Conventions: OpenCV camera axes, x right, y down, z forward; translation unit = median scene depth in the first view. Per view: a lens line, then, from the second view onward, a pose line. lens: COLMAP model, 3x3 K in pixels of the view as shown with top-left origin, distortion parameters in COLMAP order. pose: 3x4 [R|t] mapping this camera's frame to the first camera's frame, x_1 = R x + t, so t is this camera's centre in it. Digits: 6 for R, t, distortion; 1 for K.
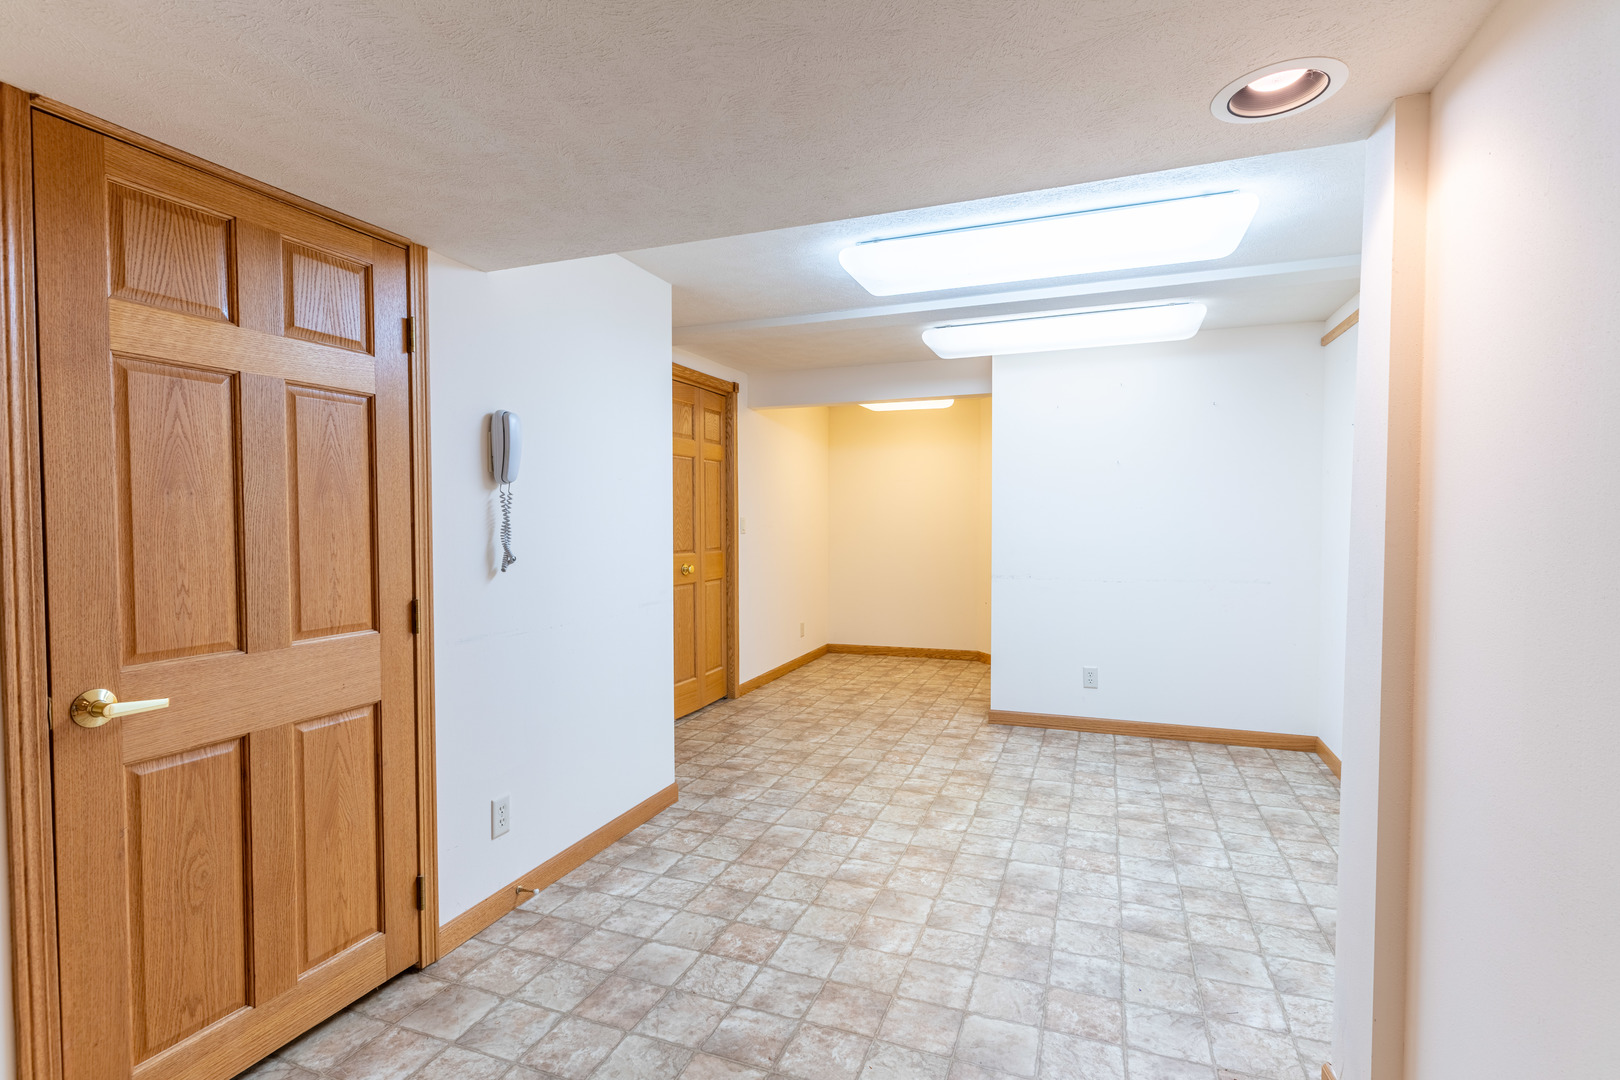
lens RADIAL K [[790.7, 0, 810.0], [0, 790.7, 540.0], [0, 0, 1]] dist [0.000444, 0.000400]
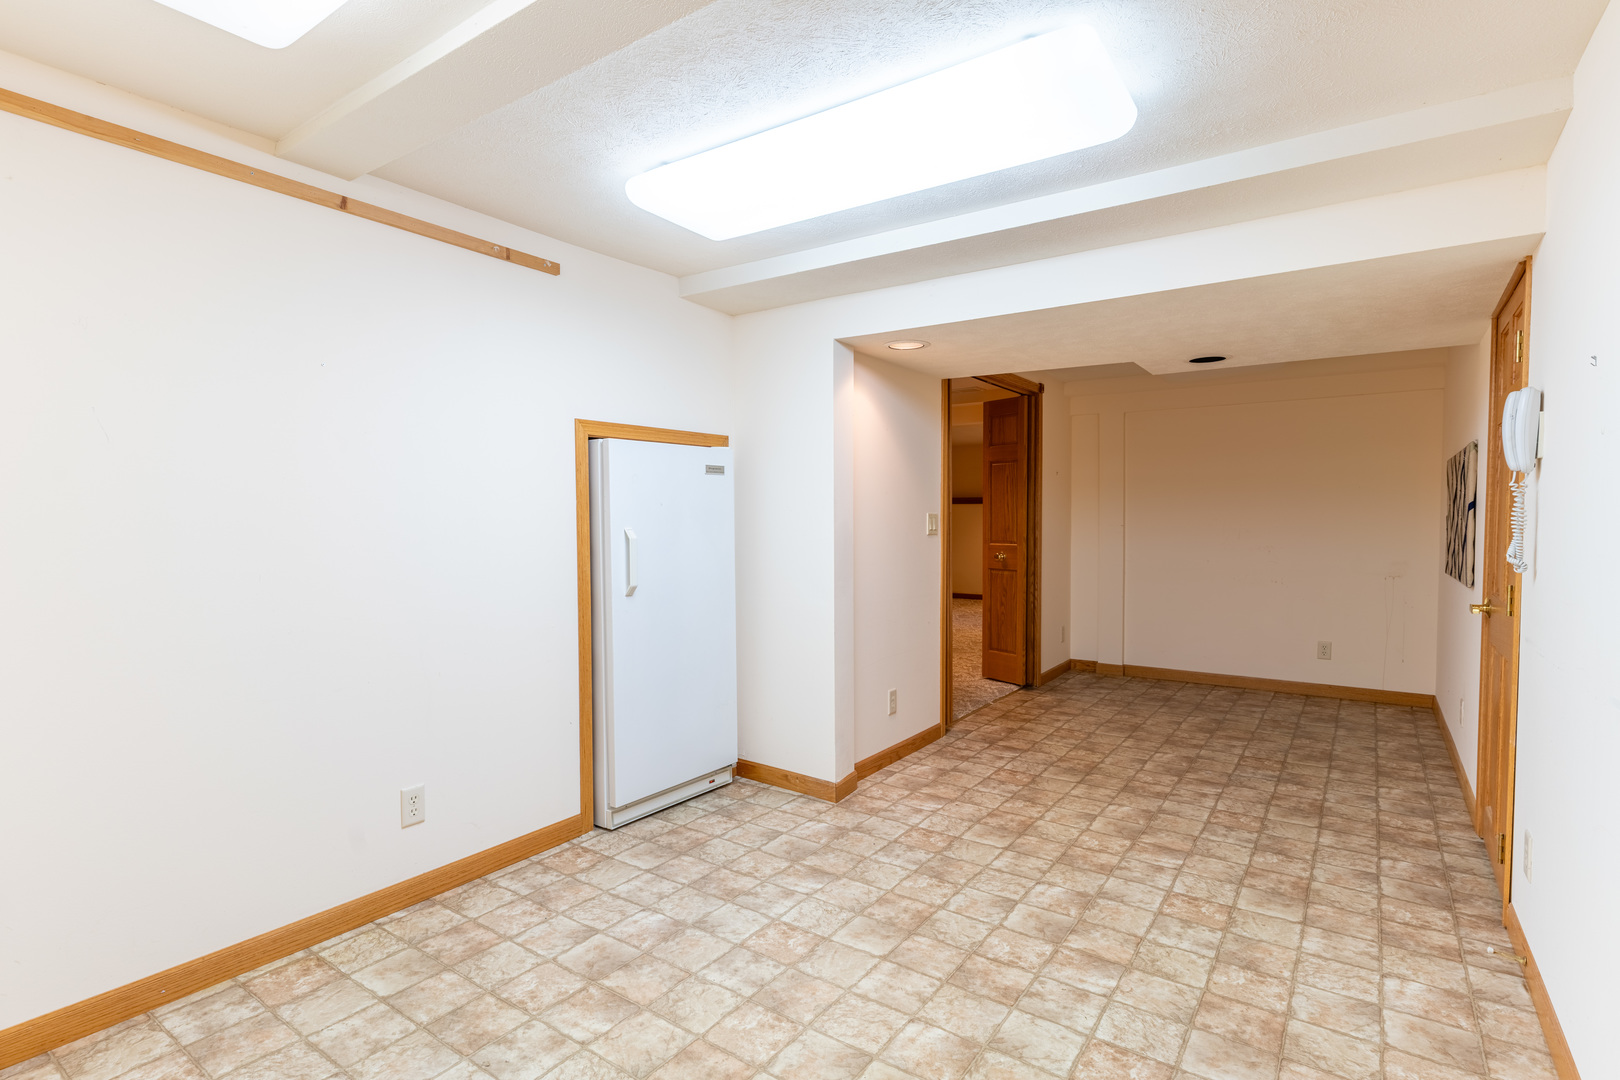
lens RADIAL K [[790.7, 0, 810.0], [0, 790.7, 540.0], [0, 0, 1]] dist [0.000444, 0.000400]
pose [[-0.970651, -0.002858, 0.240475, 0.147850], [0.009730, 0.998644, 0.051142, -0.040132], [-0.240295, 0.051981, -0.969307, 1.860302]]
